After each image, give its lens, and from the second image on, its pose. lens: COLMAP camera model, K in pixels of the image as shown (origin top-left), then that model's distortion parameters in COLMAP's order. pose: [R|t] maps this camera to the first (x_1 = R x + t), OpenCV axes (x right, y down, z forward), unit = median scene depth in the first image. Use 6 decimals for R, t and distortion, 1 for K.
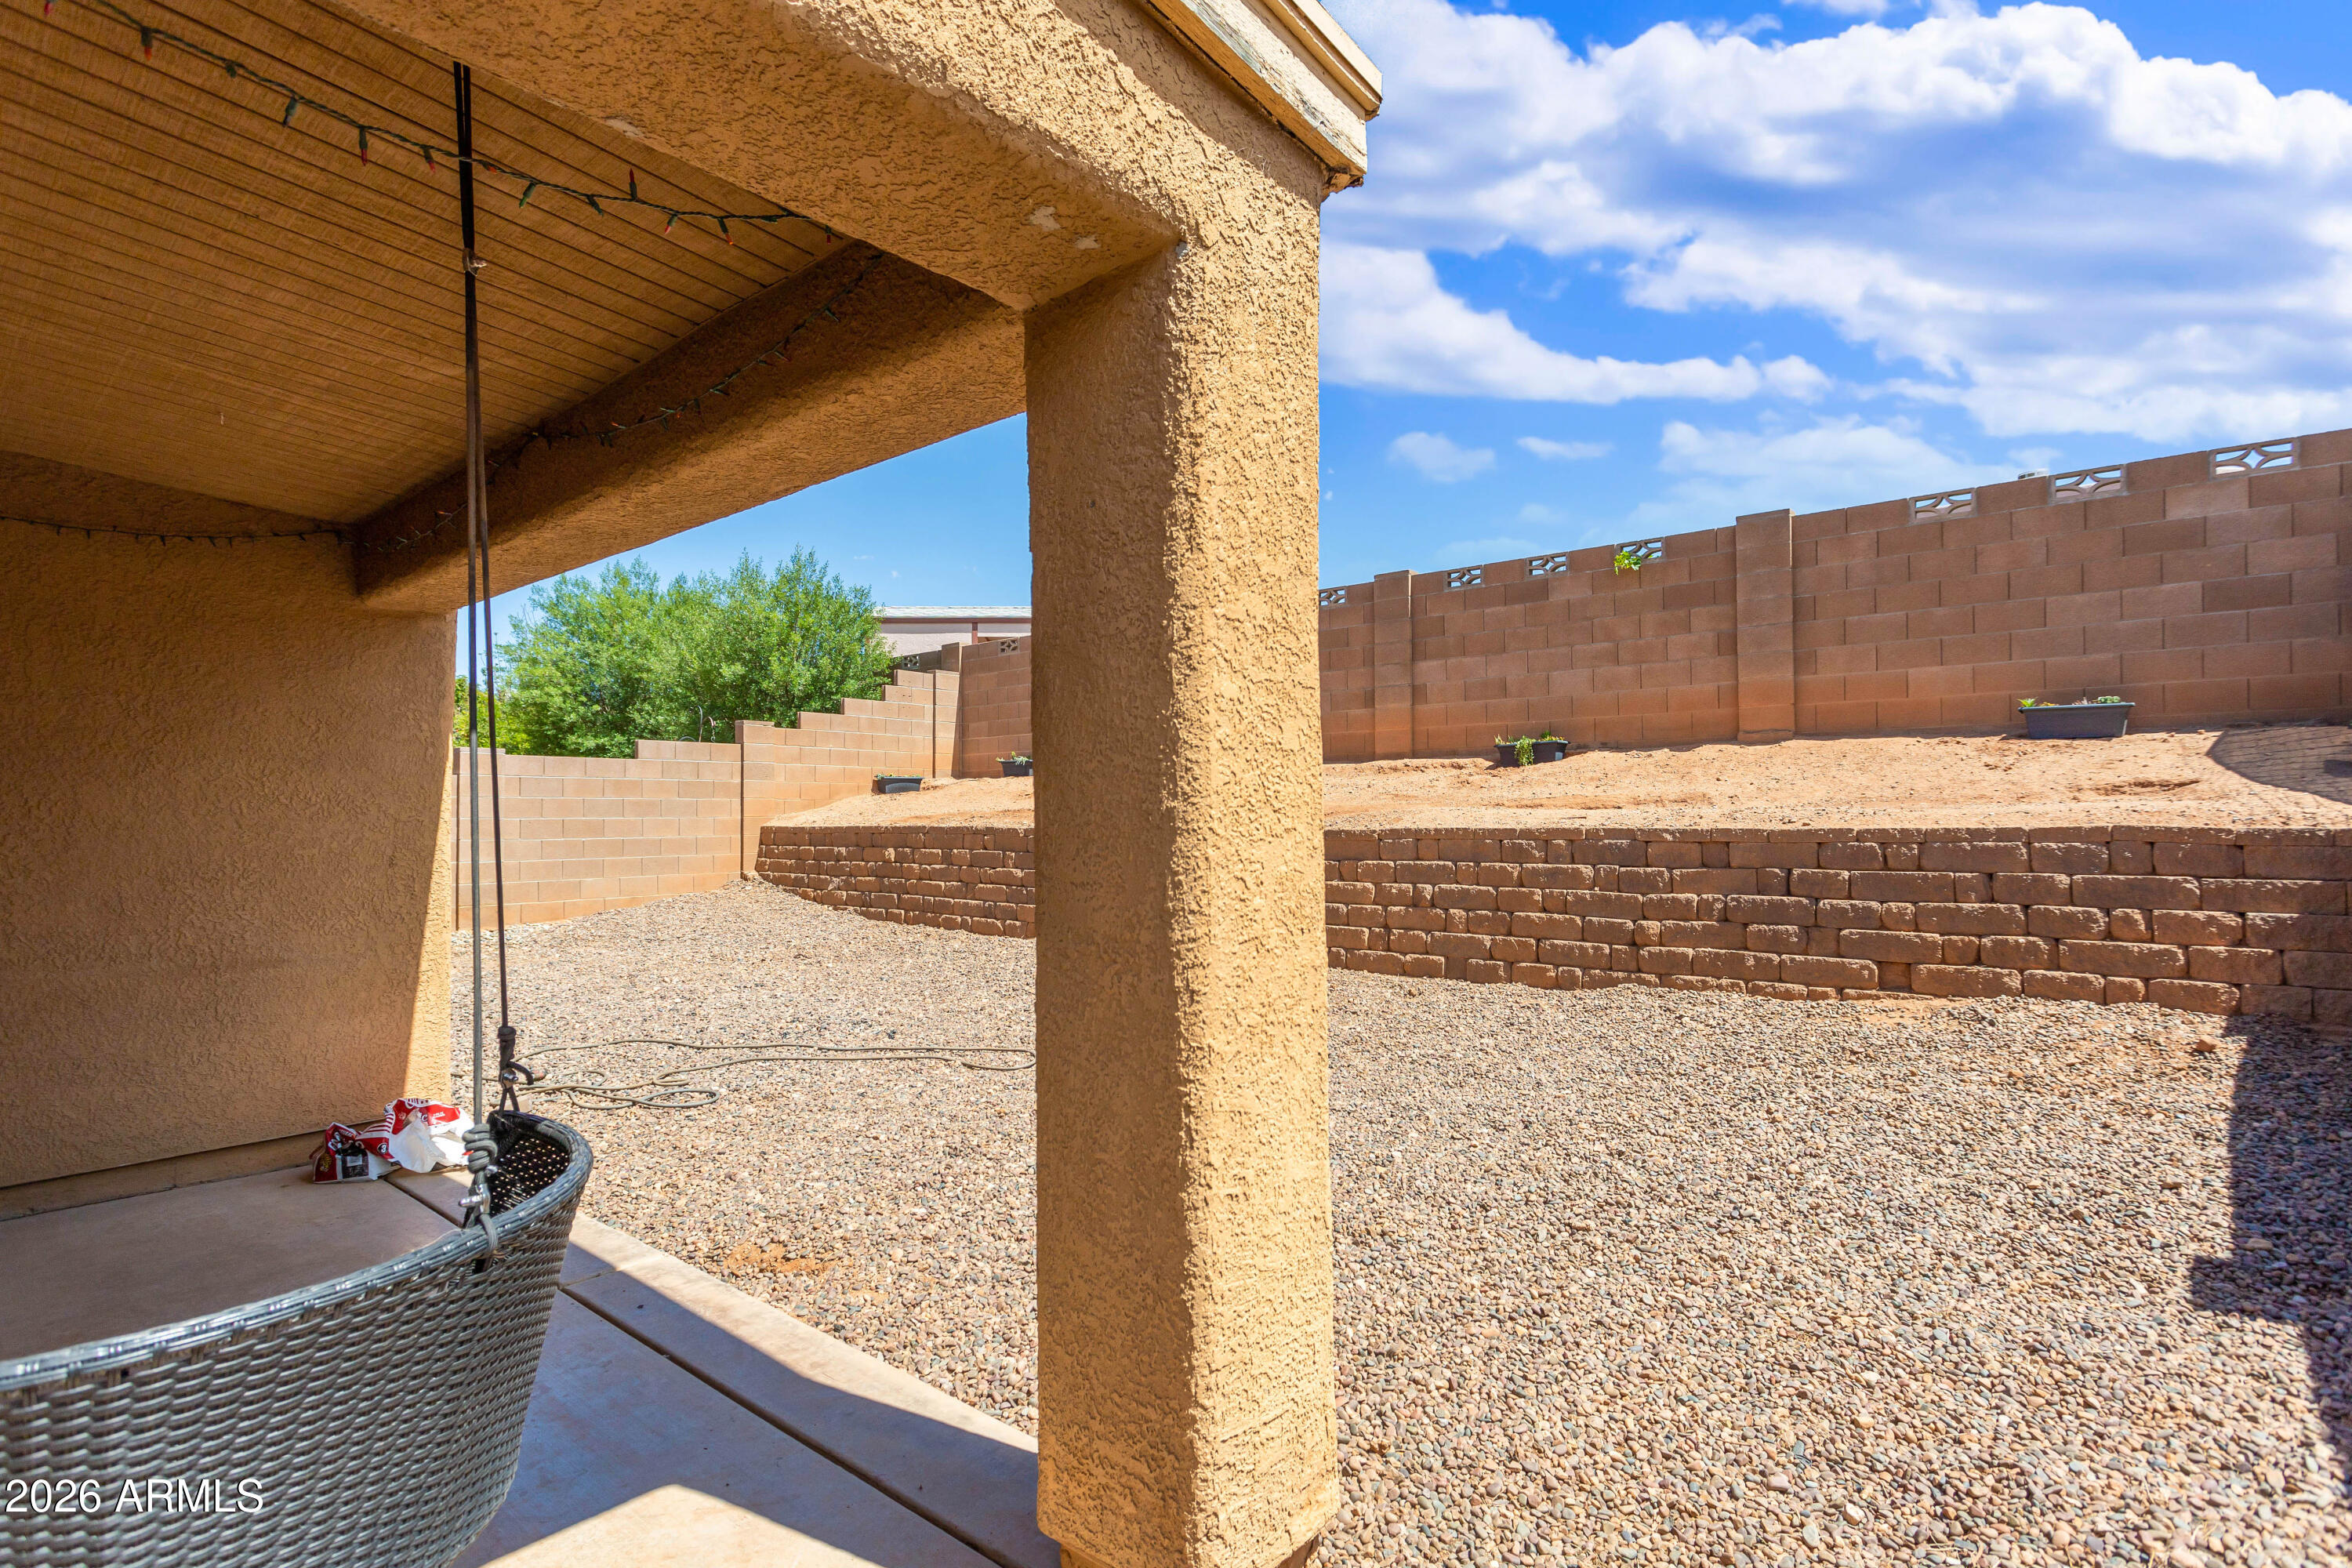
lens RADIAL K [[1135.7, 0, 1175.7], [0, 1135.7, 800.4], [0, 0, 1]] dist [0.006979, 0.001366]
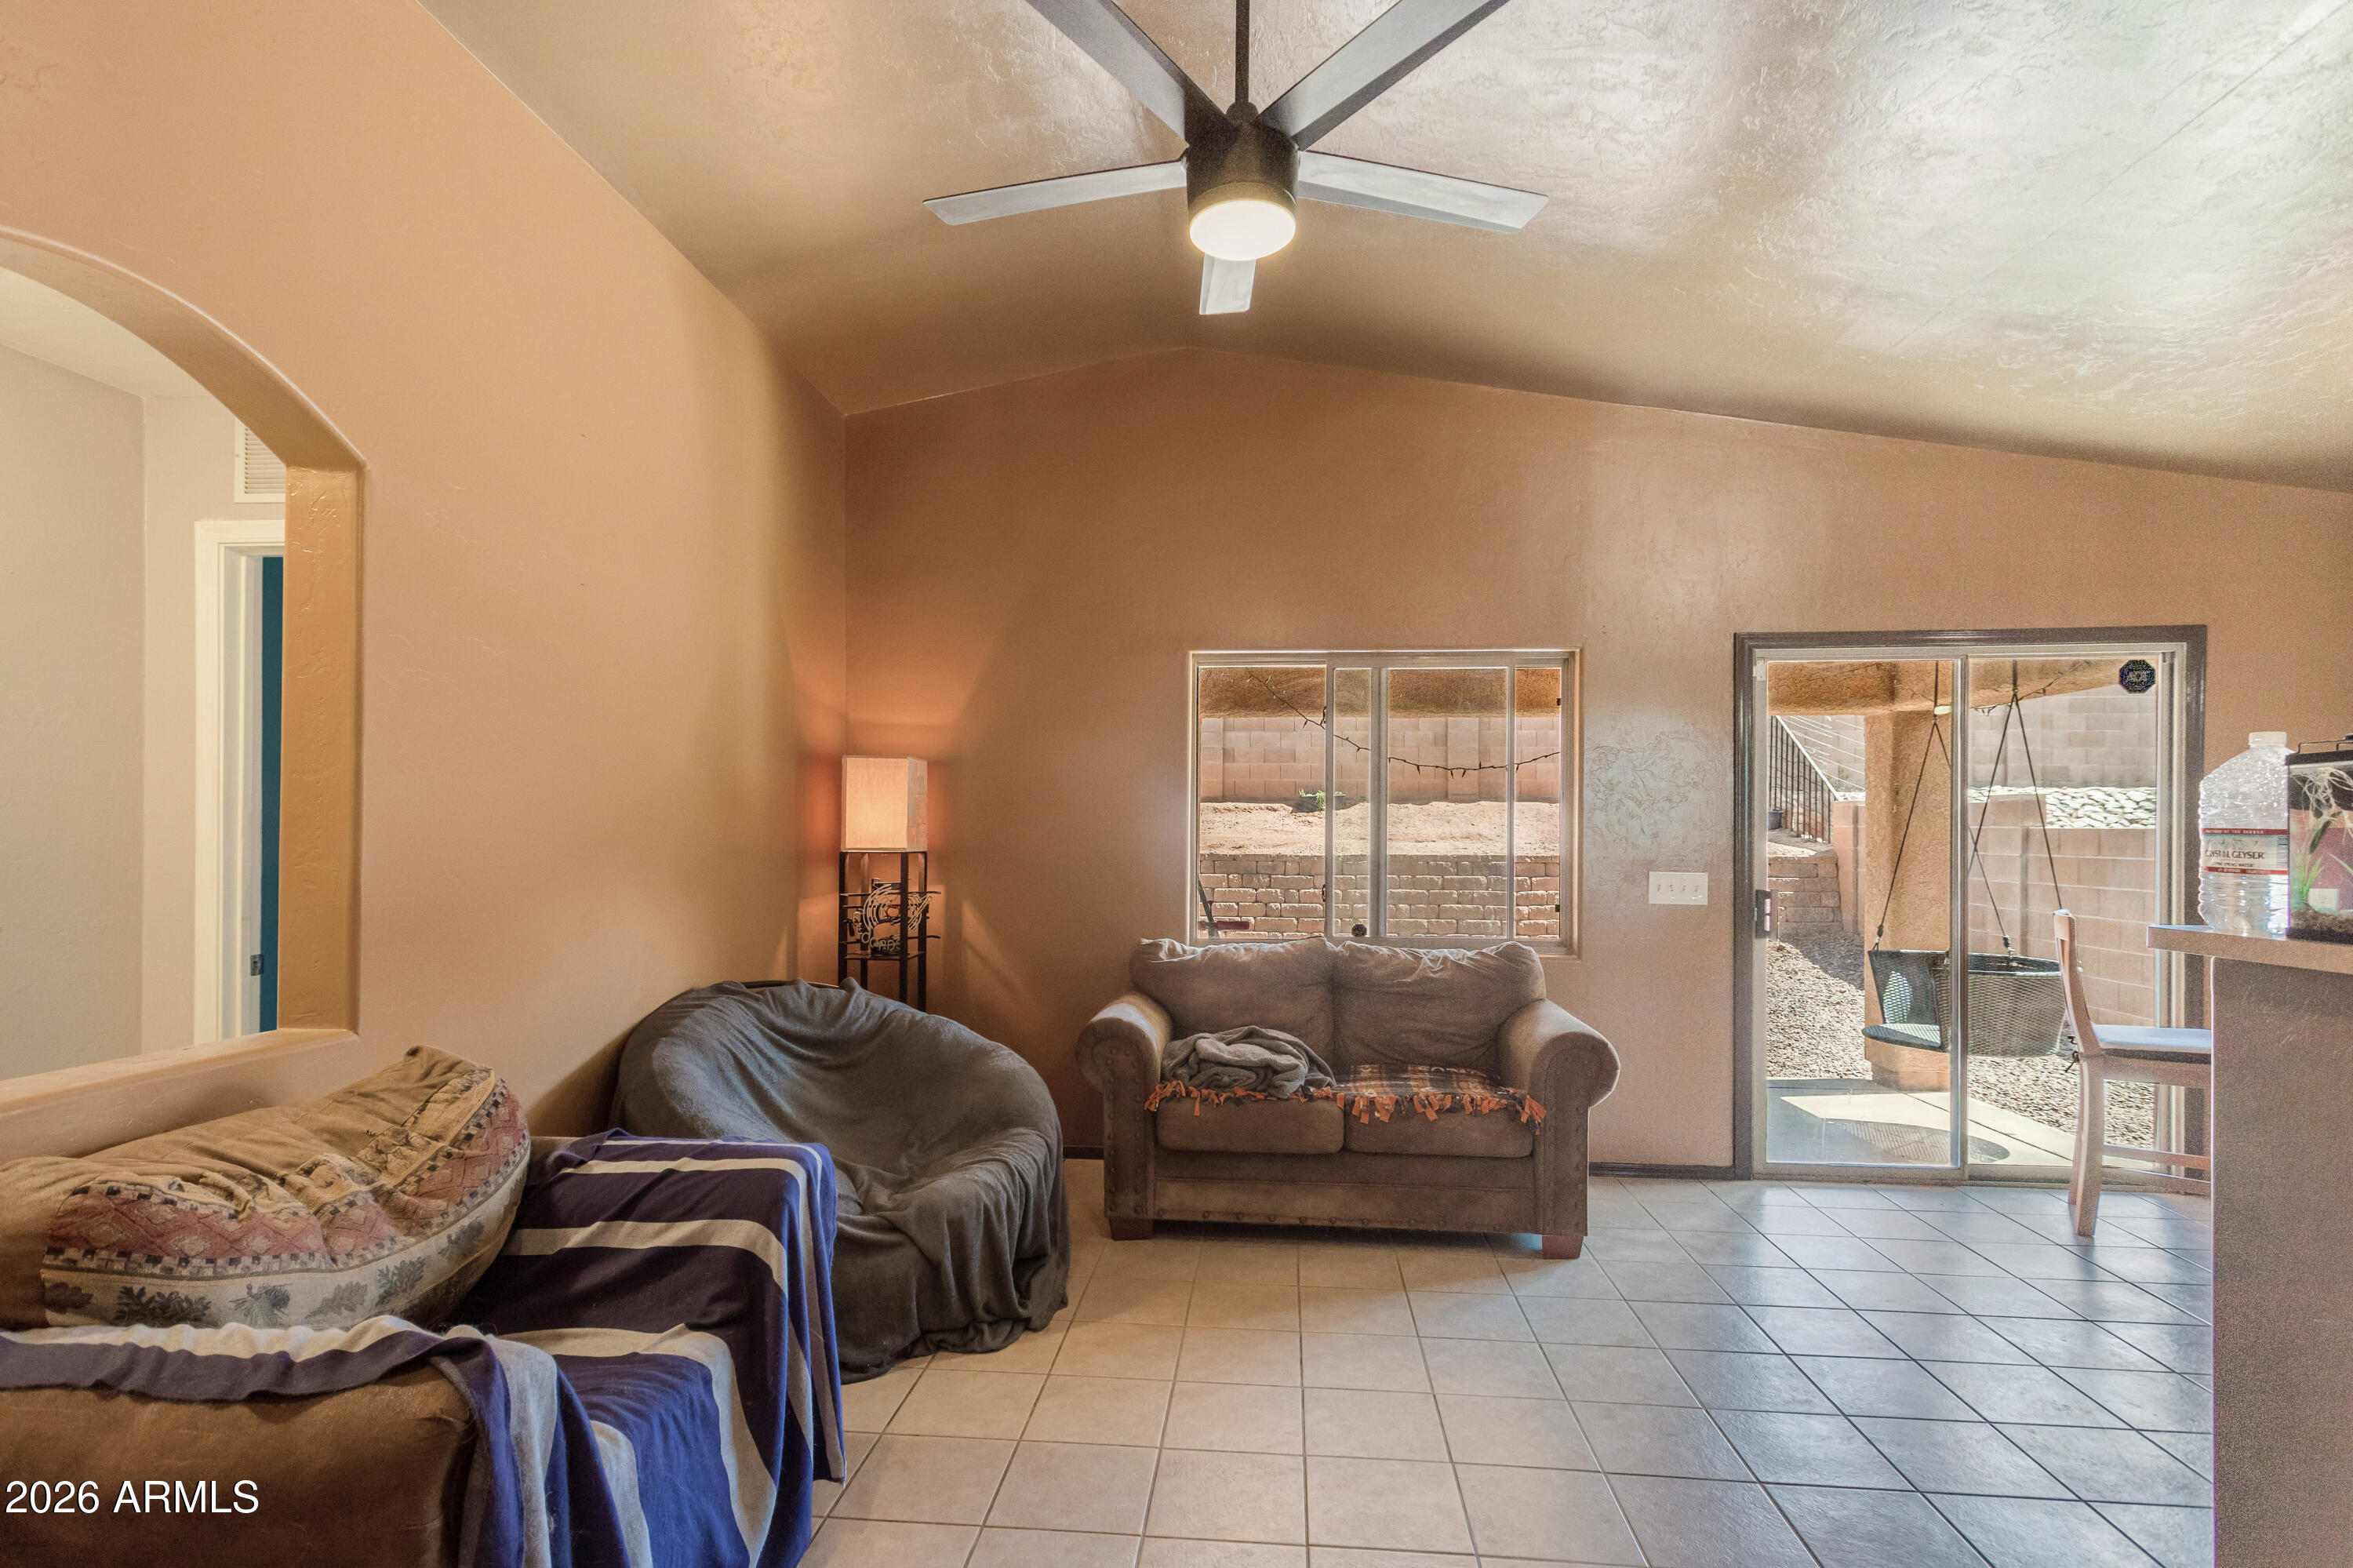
lens RADIAL K [[1136.2, 0, 1175.7], [0, 1136.2, 828.0], [0, 0, 1]] dist [0.006979, 0.001366]
pose [[0.820043, 0.012225, 0.572171, -1.306860], [-0.017474, 0.999841, 0.003681, -0.019666], [-0.572034, -0.013016, 0.820126, -0.200848]]
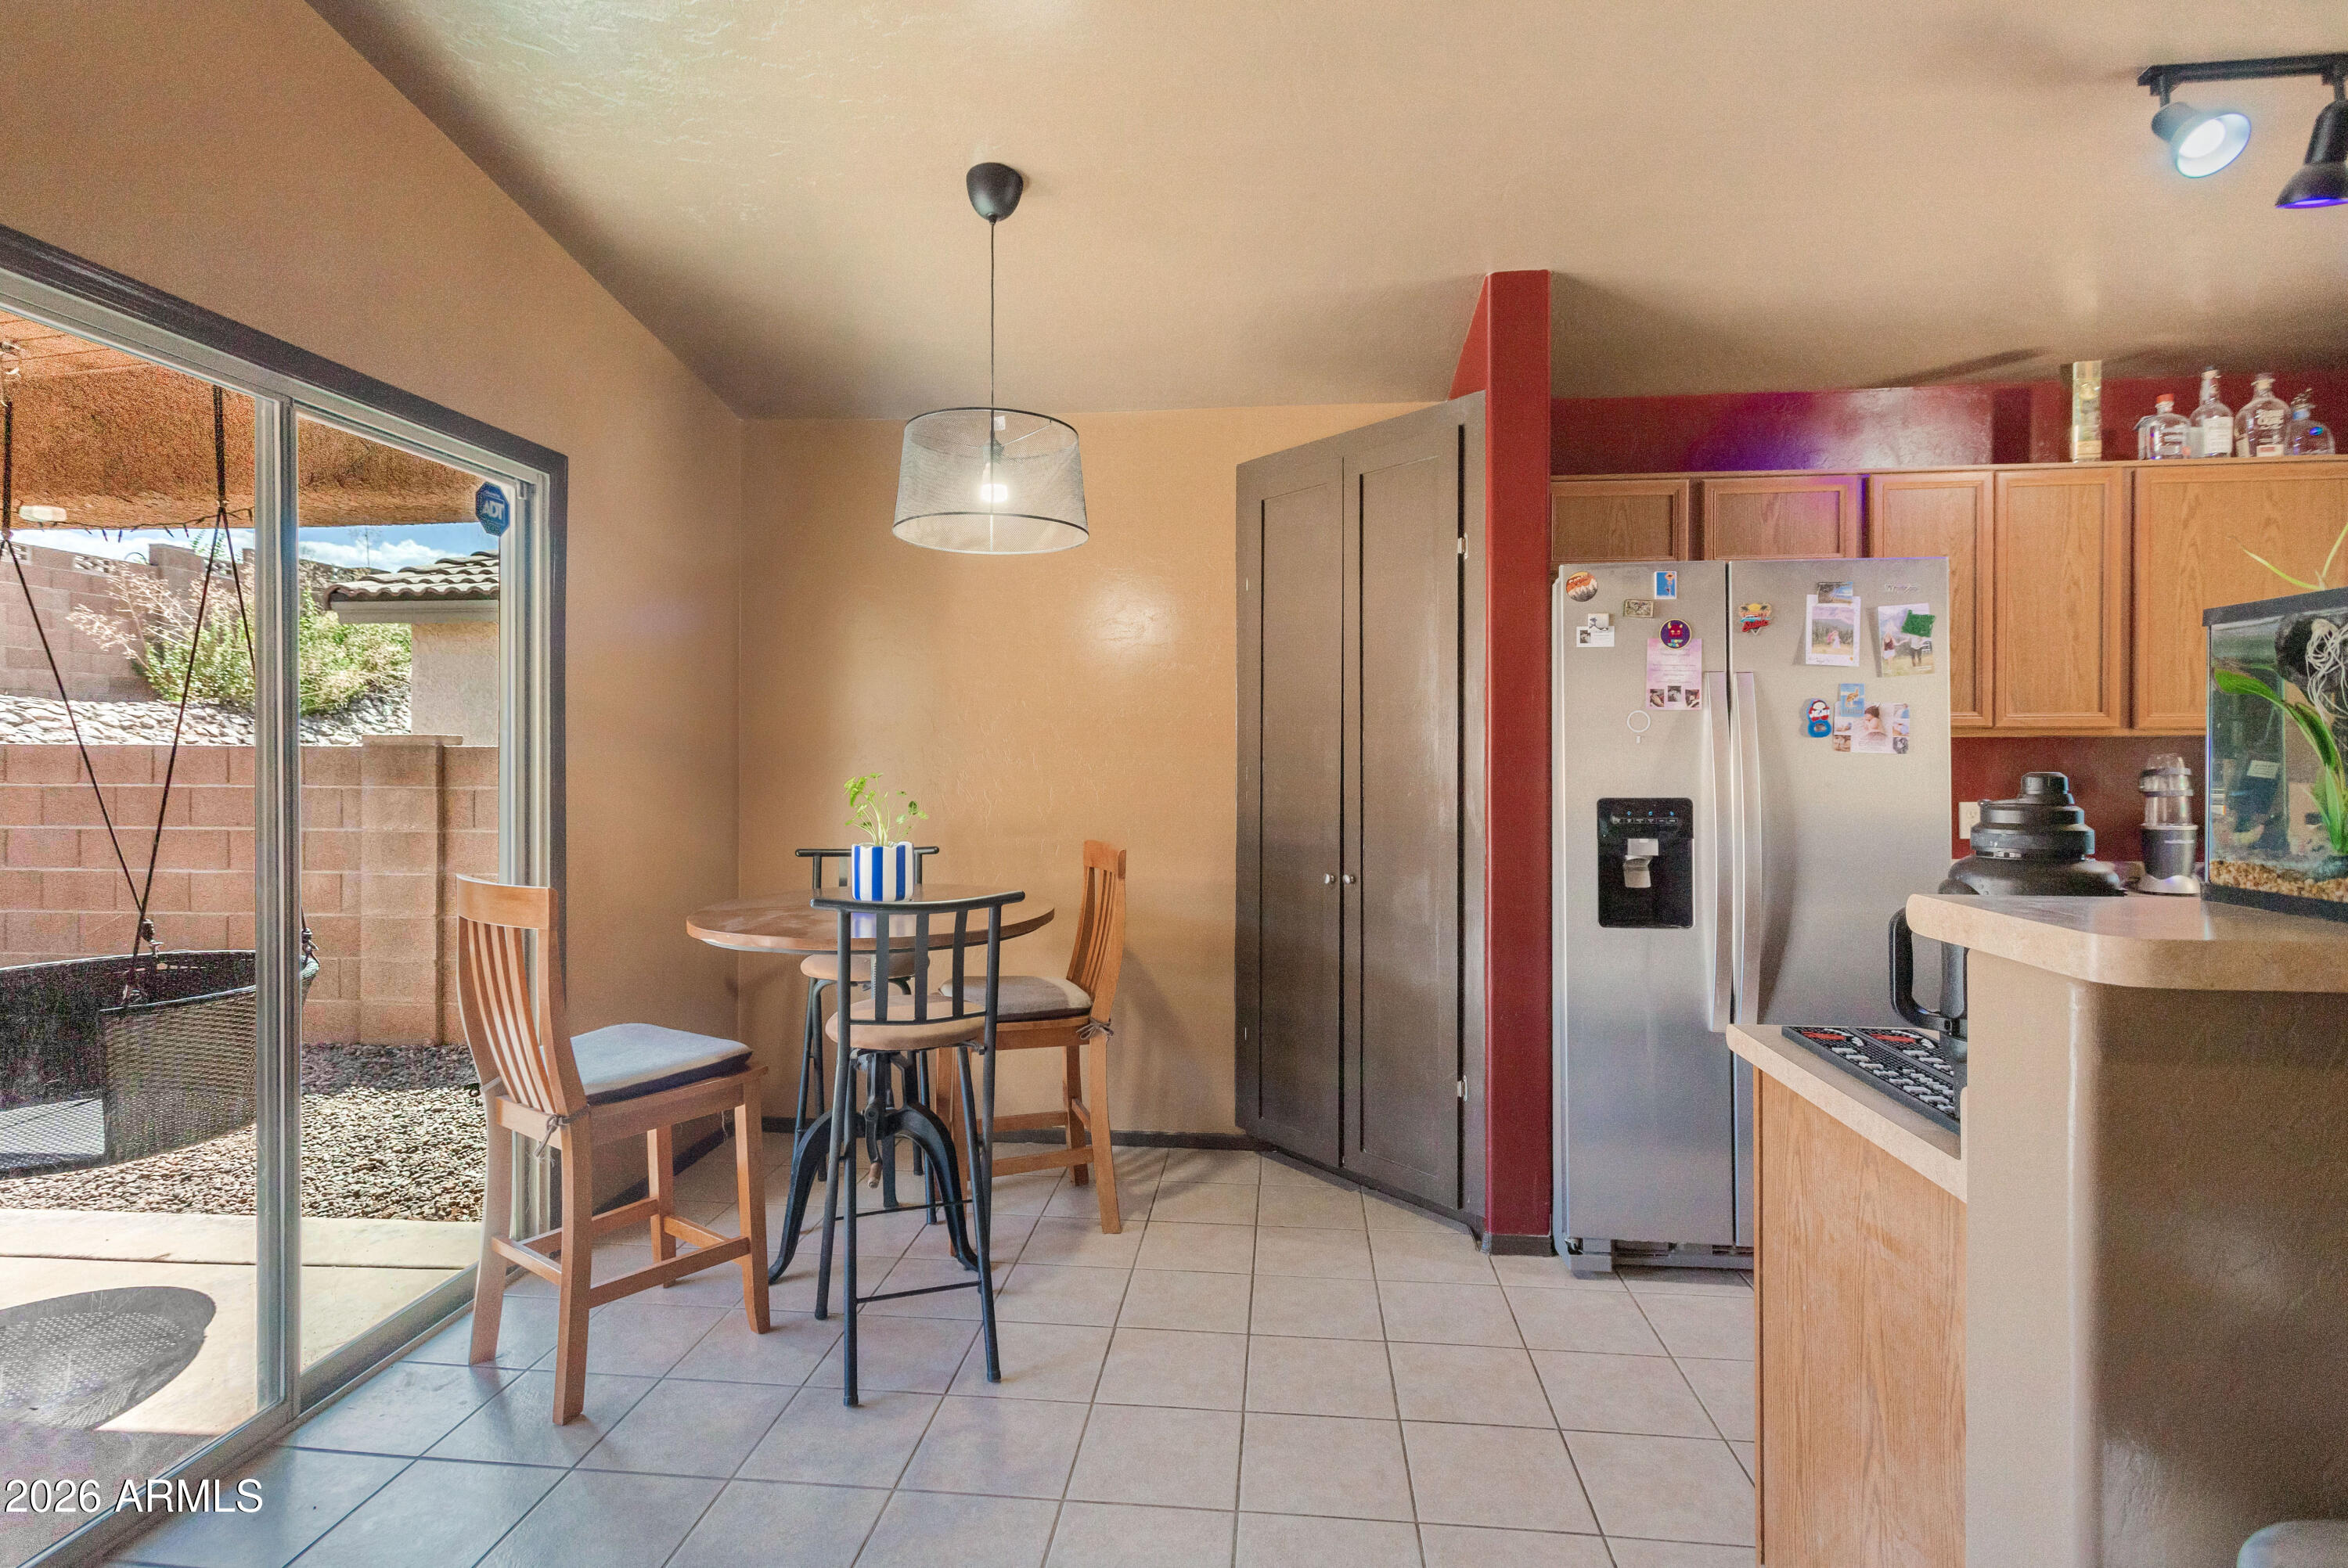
lens RADIAL K [[1133.6, 0, 1162.4], [0, 1133.6, 777.5], [0, 0, 1]] dist [0.006979, 0.001366]
pose [[-0.570774, -0.006733, 0.821079, -0.911768], [-0.007069, 0.999970, 0.003286, -0.014719], [-0.821077, -0.003929, -0.570805, 0.112564]]
